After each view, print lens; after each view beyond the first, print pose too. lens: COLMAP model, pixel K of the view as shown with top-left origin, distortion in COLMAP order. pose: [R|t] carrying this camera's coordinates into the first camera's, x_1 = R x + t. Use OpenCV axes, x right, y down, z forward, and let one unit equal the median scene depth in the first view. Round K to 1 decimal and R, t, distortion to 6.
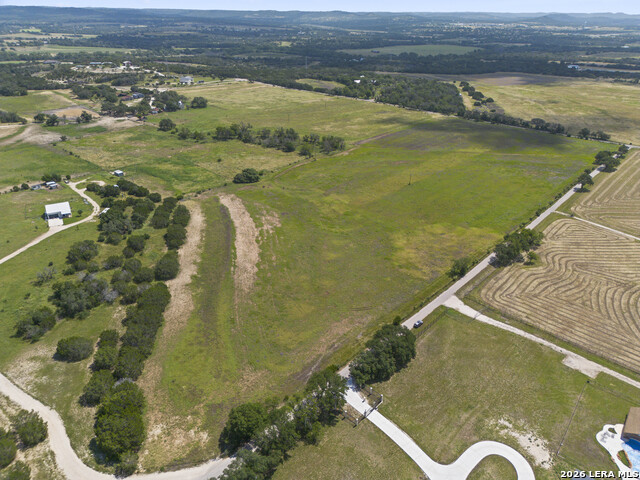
lens RADIAL K [[449.1, 0, 322.2], [0, 449.1, 241.7], [0, 0, 1]] dist [0.060192, -0.055797]
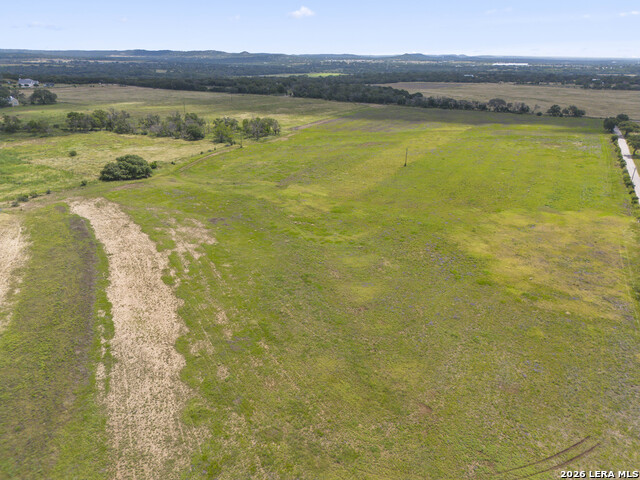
lens RADIAL K [[449.1, 0, 322.2], [0, 449.1, 241.7], [0, 0, 1]] dist [0.060192, -0.055797]
pose [[0.967668, -0.099823, 0.231635, -0.088391], [0.117966, 0.990834, -0.065811, 0.006932], [-0.222943, 0.091009, 0.970574, 0.502206]]
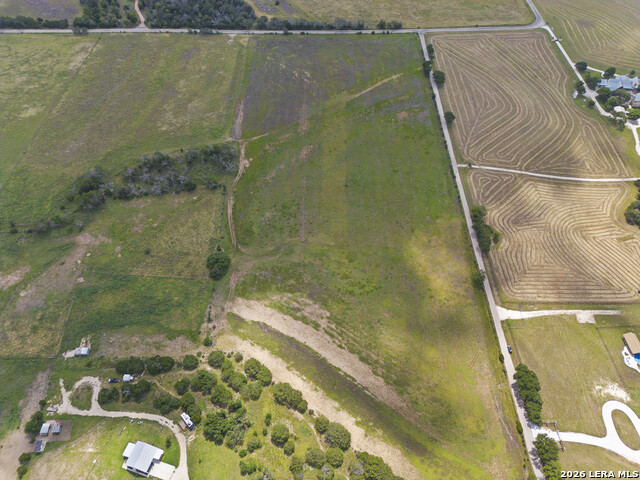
lens RADIAL K [[449.1, 0, 322.2], [0, 449.1, 241.7], [0, 0, 1]] dist [0.060192, -0.055797]
pose [[0.729396, -0.549075, 0.408041, -0.431708], [0.313849, 0.798583, 0.513580, -0.702284], [-0.607848, -0.246540, 0.754810, 0.216325]]
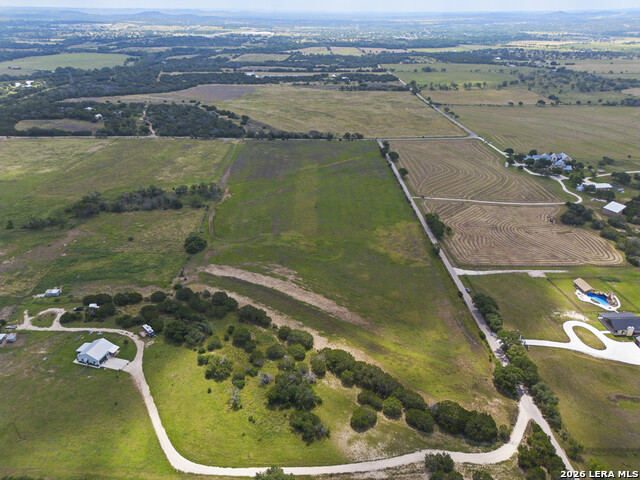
lens RADIAL K [[449.1, 0, 322.2], [0, 449.1, 241.7], [0, 0, 1]] dist [0.060192, -0.055797]
pose [[0.710614, -0.327288, 0.622824, -0.700599], [0.320975, 0.938537, 0.126974, -0.222010], [-0.626101, 0.109681, 0.771989, 0.056496]]
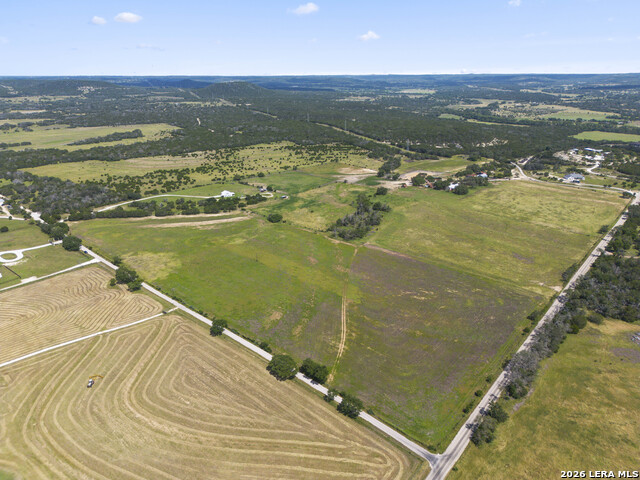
lens RADIAL K [[449.1, 0, 322.2], [0, 449.1, 241.7], [0, 0, 1]] dist [0.060192, -0.055797]
pose [[0.000617, 0.340472, -0.940255, 1.585602], [-0.449618, 0.839950, 0.303856, -0.744520], [0.893221, 0.422568, 0.153601, 1.121825]]
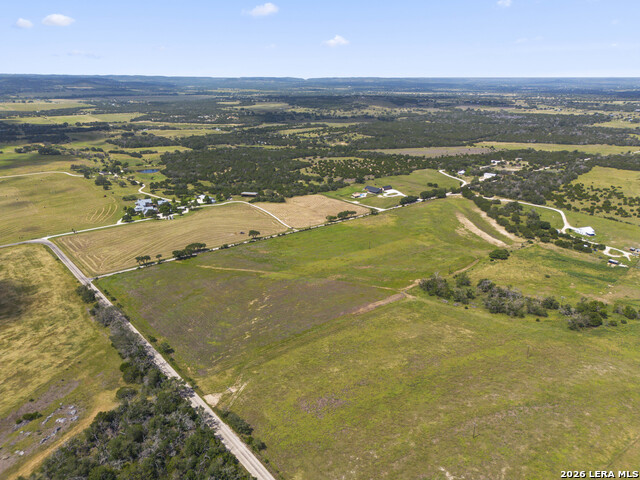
lens RADIAL K [[449.1, 0, 322.2], [0, 449.1, 241.7], [0, 0, 1]] dist [0.060192, -0.055797]
pose [[-0.987021, -0.064645, 0.147007, 0.164124], [0.063381, 0.684286, 0.726454, -1.329181], [-0.147557, 0.726343, -0.671307, 2.253947]]
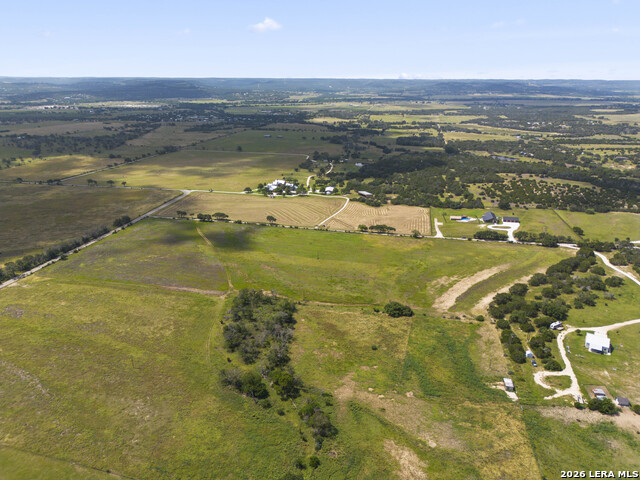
lens RADIAL K [[449.1, 0, 322.2], [0, 449.1, 241.7], [0, 0, 1]] dist [0.060192, -0.055797]
pose [[-0.514566, -0.299867, 0.803307, -0.971680], [0.379903, 0.760152, 0.527108, -0.983360], [-0.768697, 0.576410, -0.277228, 1.555697]]
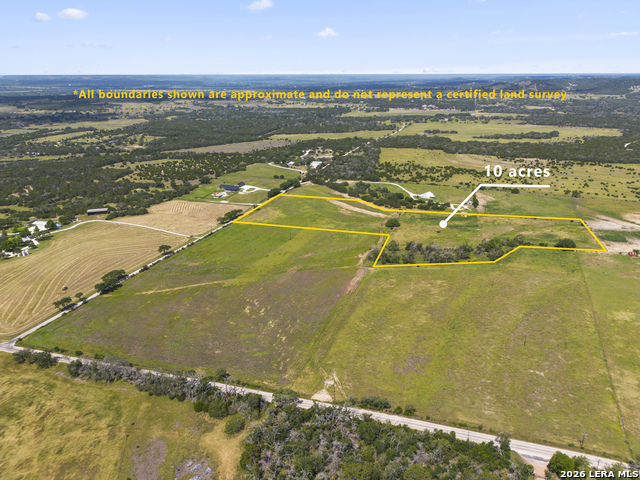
lens RADIAL K [[449.1, 0, 322.2], [0, 449.1, 241.7], [0, 0, 1]] dist [0.060192, -0.055797]
pose [[-0.920569, 0.130689, -0.368067, 0.731220], [-0.180735, 0.692866, 0.698048, -1.321056], [0.346249, 0.709124, -0.614211, 2.245400]]
